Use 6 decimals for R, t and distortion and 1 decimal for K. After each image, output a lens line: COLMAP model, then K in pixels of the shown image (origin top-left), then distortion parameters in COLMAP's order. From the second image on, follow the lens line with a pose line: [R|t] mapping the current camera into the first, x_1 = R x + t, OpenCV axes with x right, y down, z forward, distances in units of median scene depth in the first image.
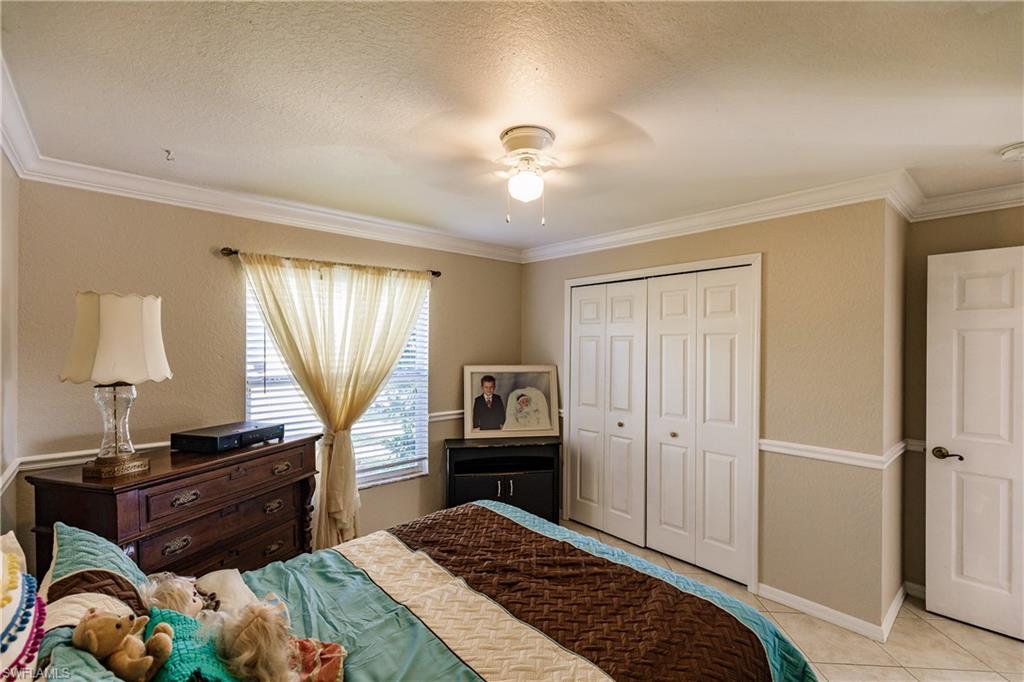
lens RADIAL K [[453.7, 0, 511.6], [0, 453.7, 346.9], [0, 0, 1]] dist [0.005368, 0.000033]
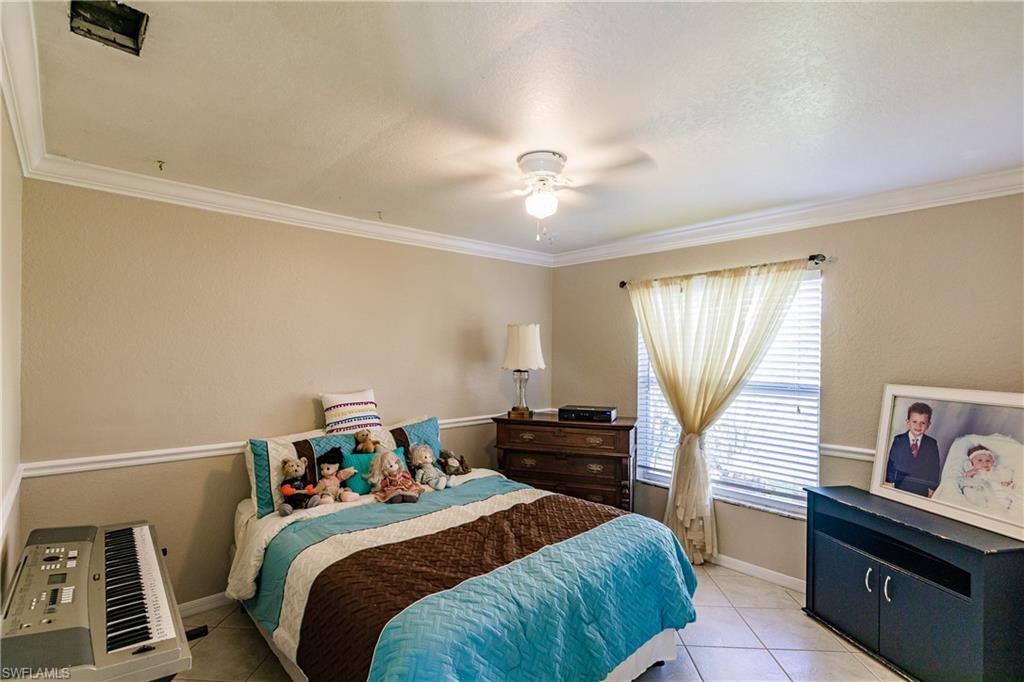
lens RADIAL K [[501.1, 0, 513.1], [0, 501.1, 342.1], [0, 0, 1]] dist [-0.007641, 0.000524]
pose [[0.010427, -0.019152, -0.999762, 0.630991], [-0.011061, 0.999753, -0.019267, 0.000228], [0.999884, 0.011259, 0.010212, 0.464917]]
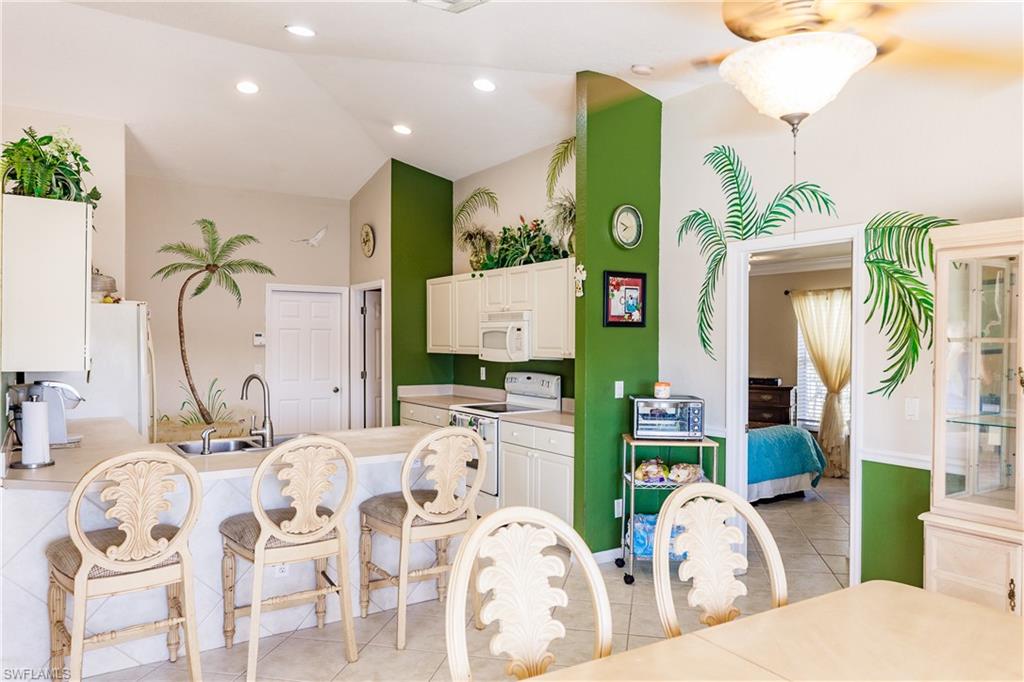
lens RADIAL K [[720.3, 0, 513.3], [0, 720.3, 339.3], [0, 0, 1]] dist [0.028245, 0.001249]
pose [[-0.149380, -0.003467, -0.988774, 1.889473], [-0.009998, 0.999948, -0.001996, 0.009473], [0.988729, 0.009588, -0.149407, 0.211854]]
